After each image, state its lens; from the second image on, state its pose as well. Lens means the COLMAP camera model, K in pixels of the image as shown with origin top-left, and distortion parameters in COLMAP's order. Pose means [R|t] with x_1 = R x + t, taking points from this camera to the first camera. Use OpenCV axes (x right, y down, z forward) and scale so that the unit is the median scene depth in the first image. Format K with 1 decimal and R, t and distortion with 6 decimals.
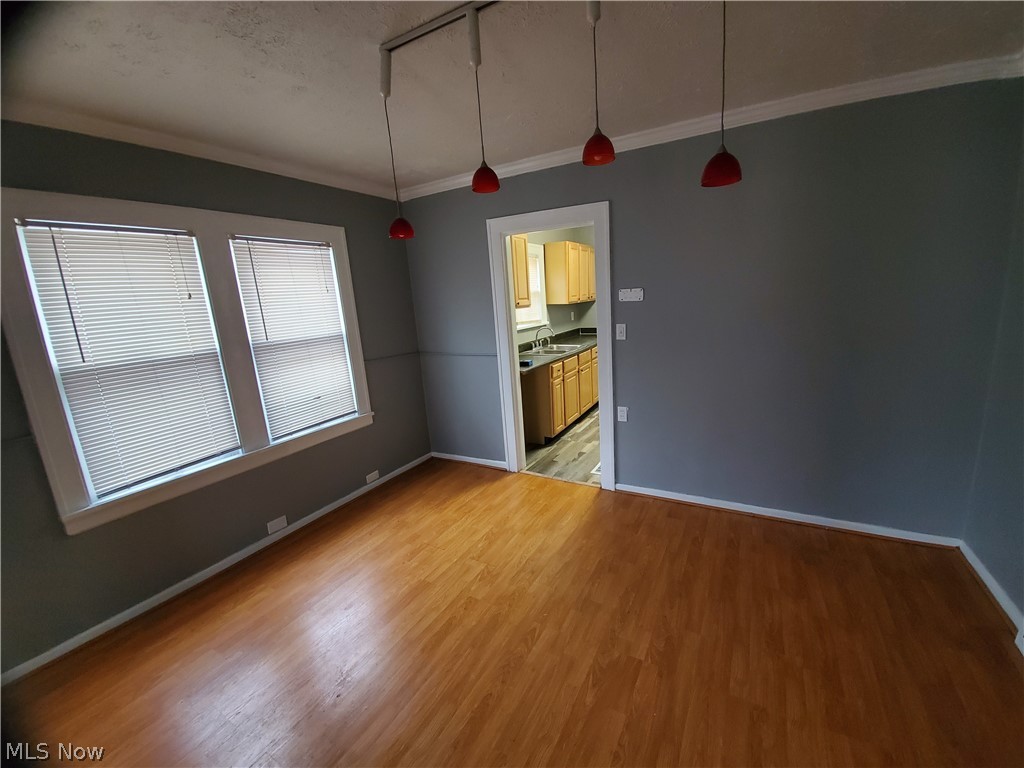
lens RADIAL K [[405.6, 0, 520.9], [0, 405.6, 379.8], [0, 0, 1]] dist [-0.008310, -0.007160]
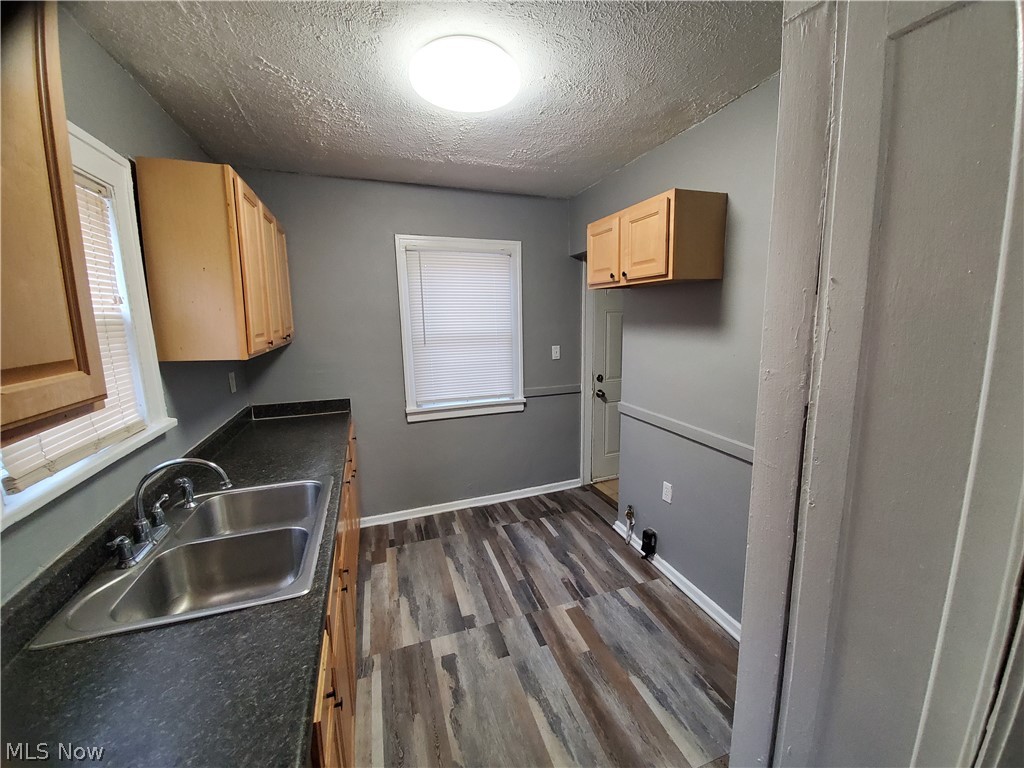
lens RADIAL K [[405.6, 0, 519.0], [0, 405.6, 379.0], [0, 0, 1]] dist [-0.008310, -0.007160]
pose [[0.648323, -0.070372, 0.758106, 0.012286], [0.133779, 0.990757, -0.022438, -0.152338], [-0.749520, 0.115965, 0.651745, 0.704403]]
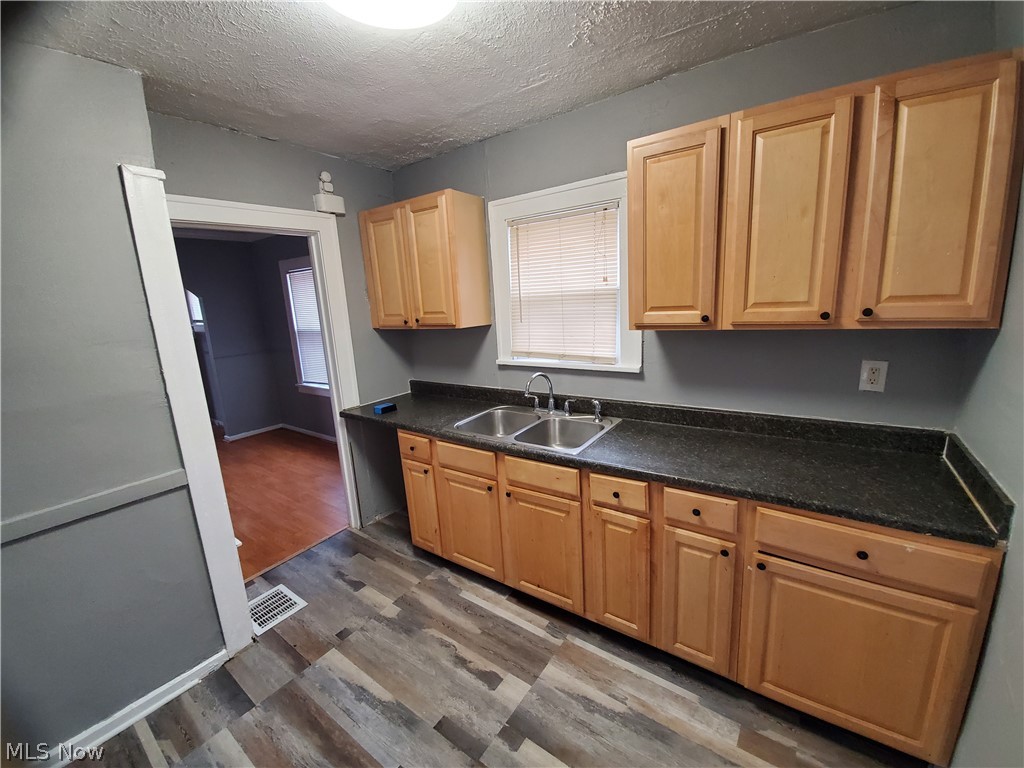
lens RADIAL K [[405.6, 0, 528.0], [0, 405.6, 377.5], [0, 0, 1]] dist [-0.008310, -0.007160]
pose [[-0.076970, 0.252741, -0.964468, 0.536408], [-0.150042, 0.953385, 0.261811, -0.256820], [0.985679, 0.164863, -0.035460, 1.052478]]
